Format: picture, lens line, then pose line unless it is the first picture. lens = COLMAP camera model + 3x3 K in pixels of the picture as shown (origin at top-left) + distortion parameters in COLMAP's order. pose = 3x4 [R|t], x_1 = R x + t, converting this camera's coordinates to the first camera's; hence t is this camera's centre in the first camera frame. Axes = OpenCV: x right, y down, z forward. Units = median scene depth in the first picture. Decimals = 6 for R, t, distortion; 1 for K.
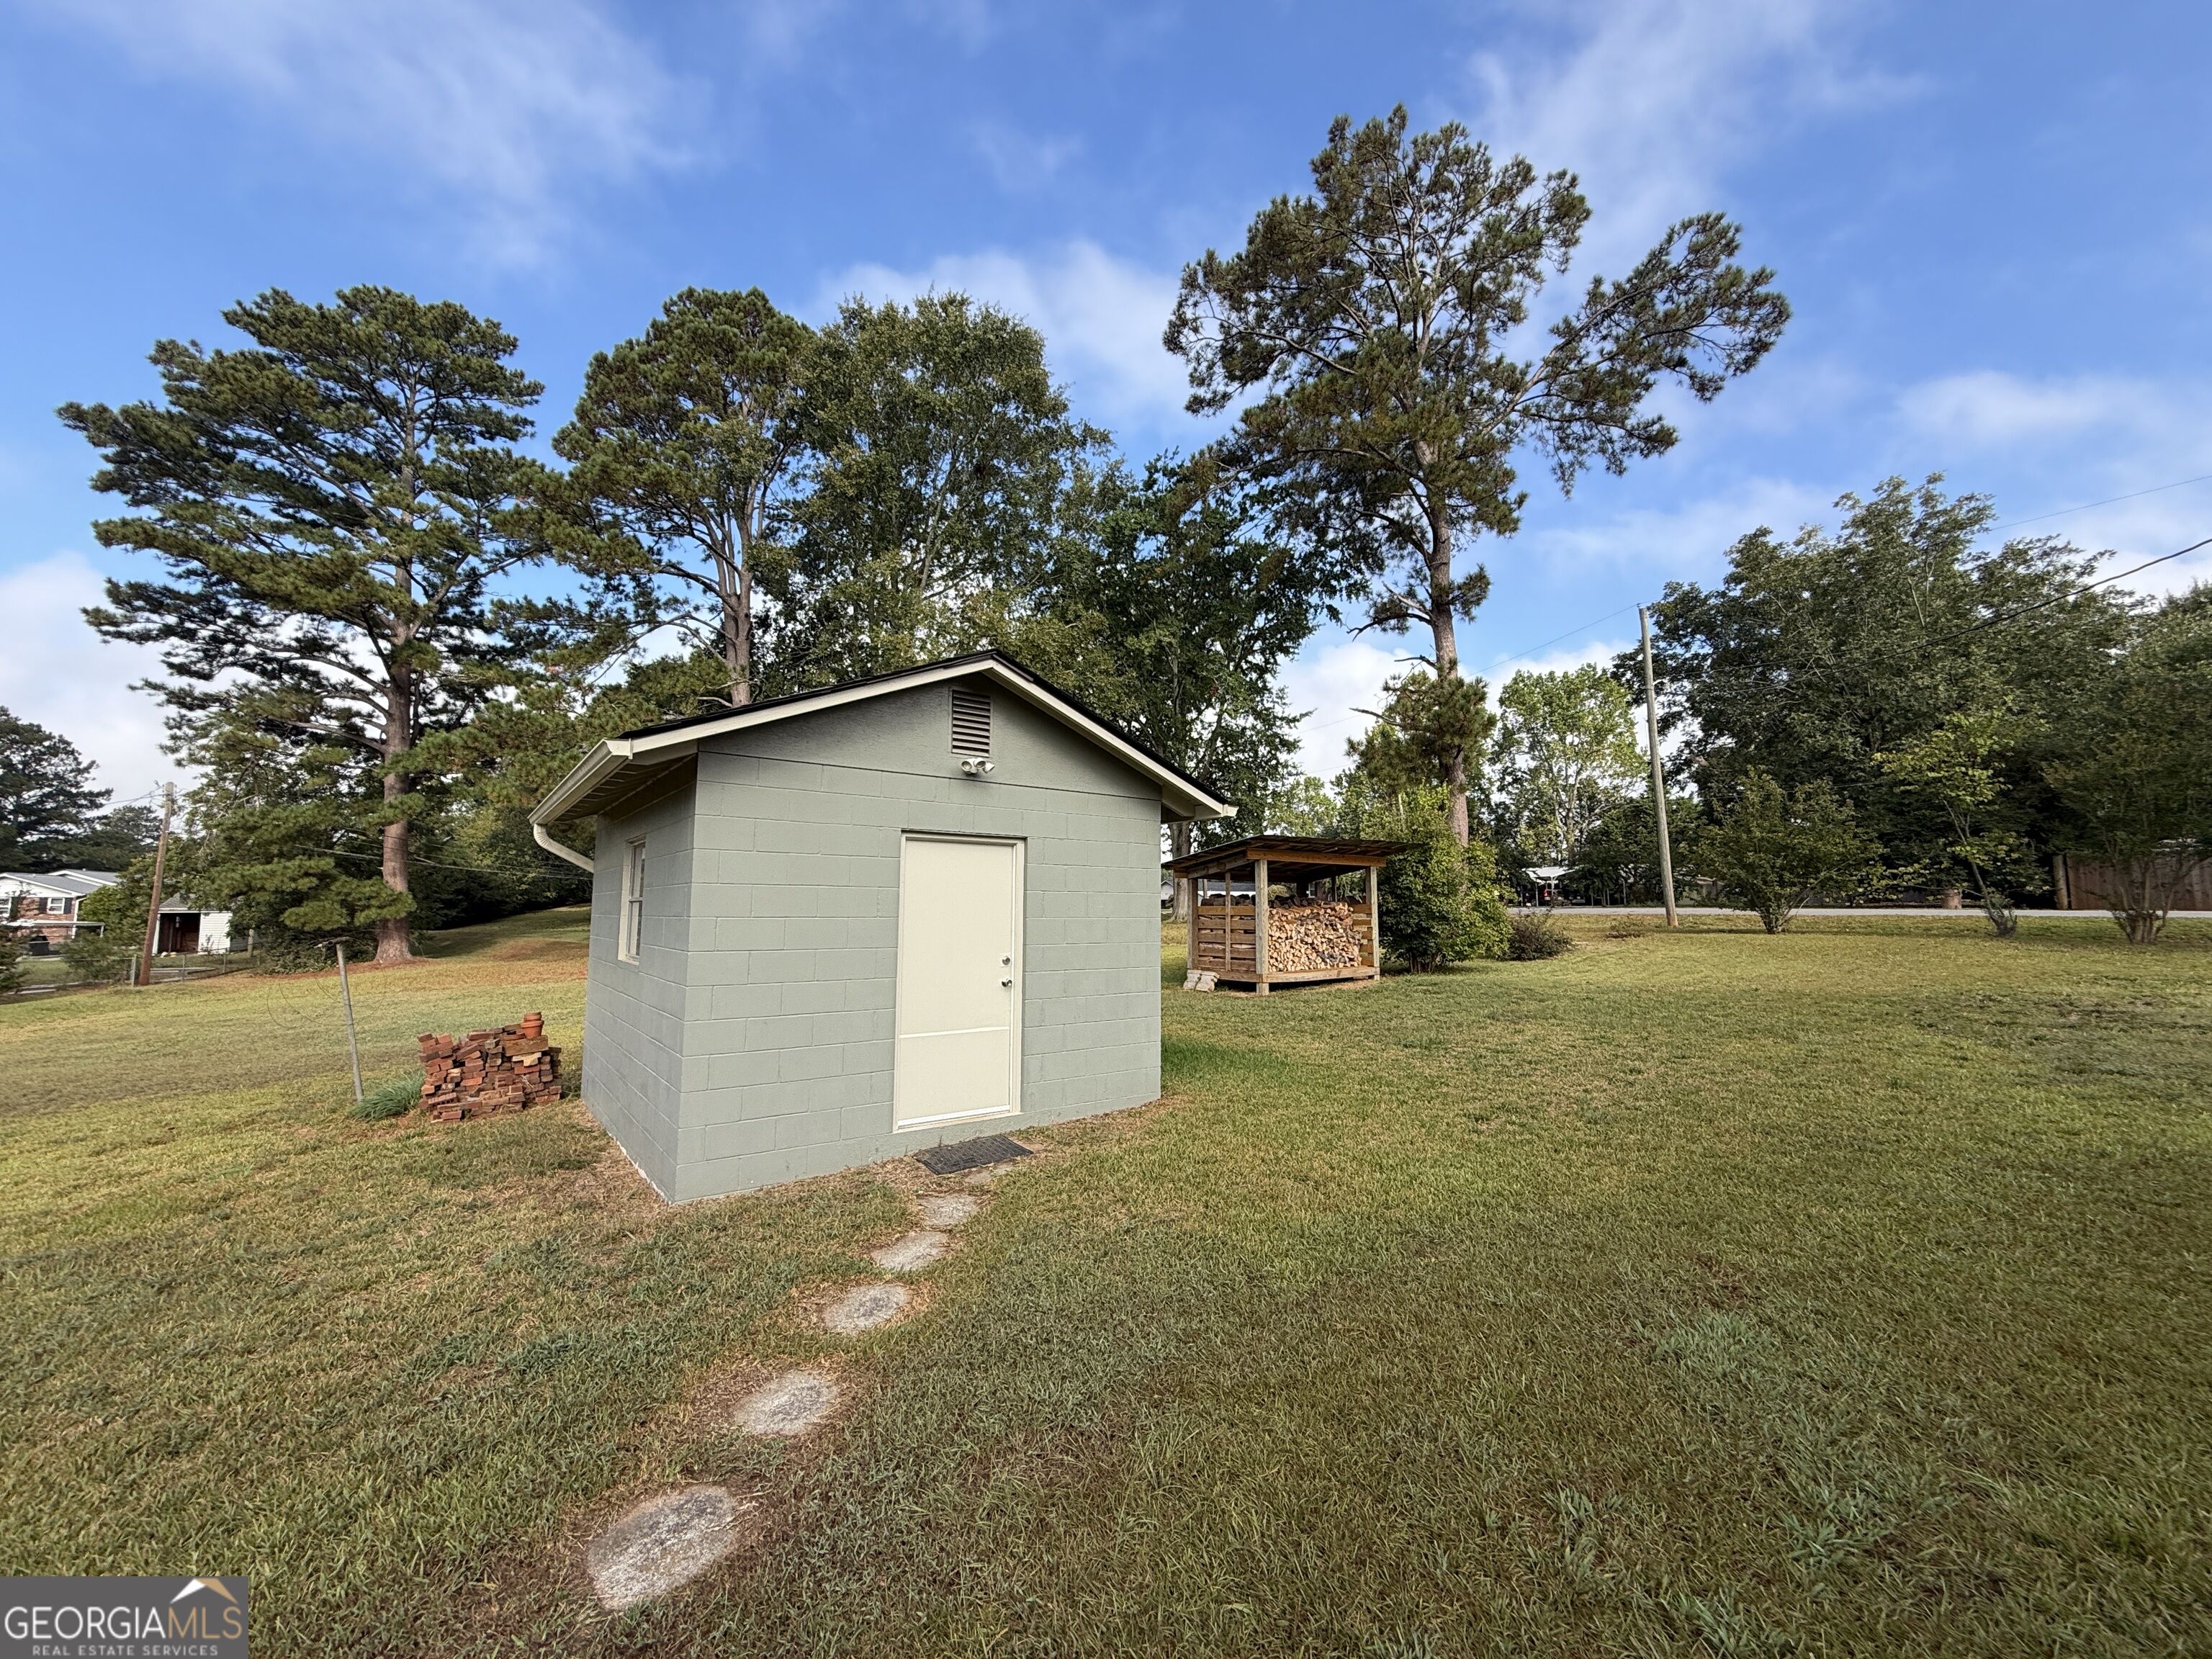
lens RADIAL K [[881.7, 0, 1101.1], [0, 881.7, 829.7], [0, 0, 1]] dist [0.000242, -0.000080]
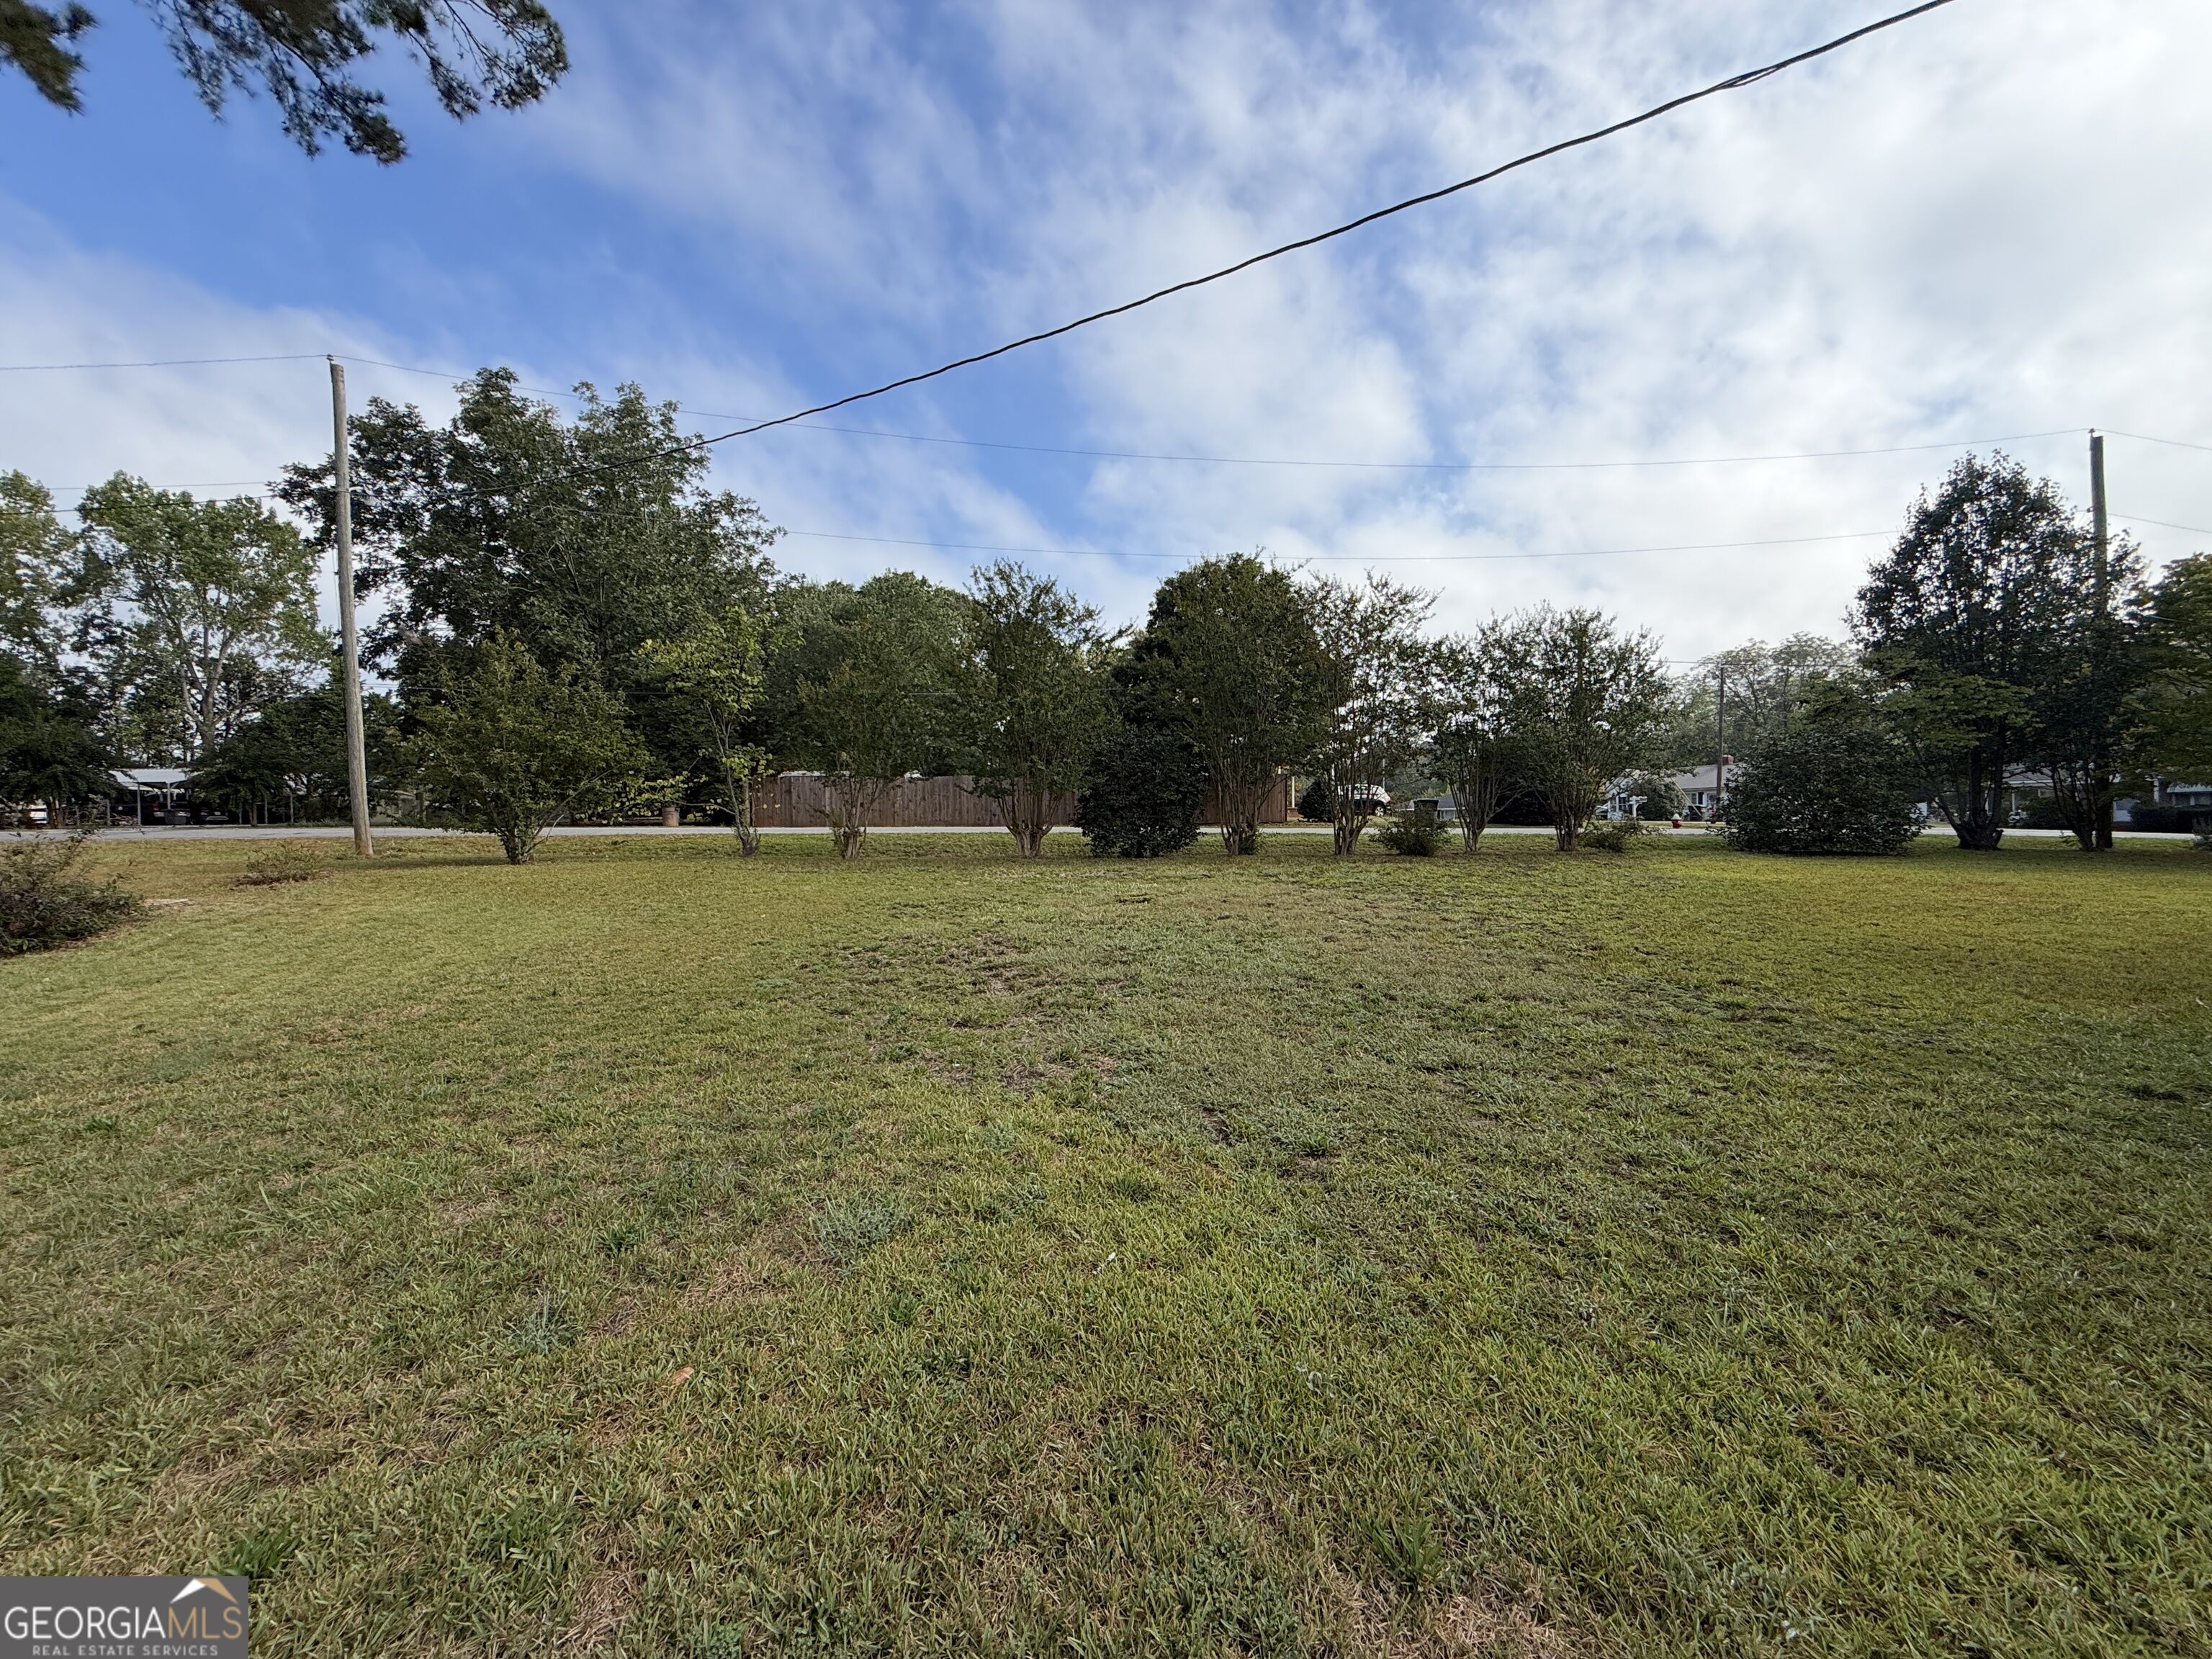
lens RADIAL K [[881.7, 0, 1096.4], [0, 881.7, 826.2], [0, 0, 1]] dist [0.000242, -0.000080]
pose [[0.294180, -0.008288, 0.955714, 0.123852], [-0.077010, 0.996506, 0.032347, 0.016139], [-0.952643, -0.083115, 0.292513, 0.199735]]
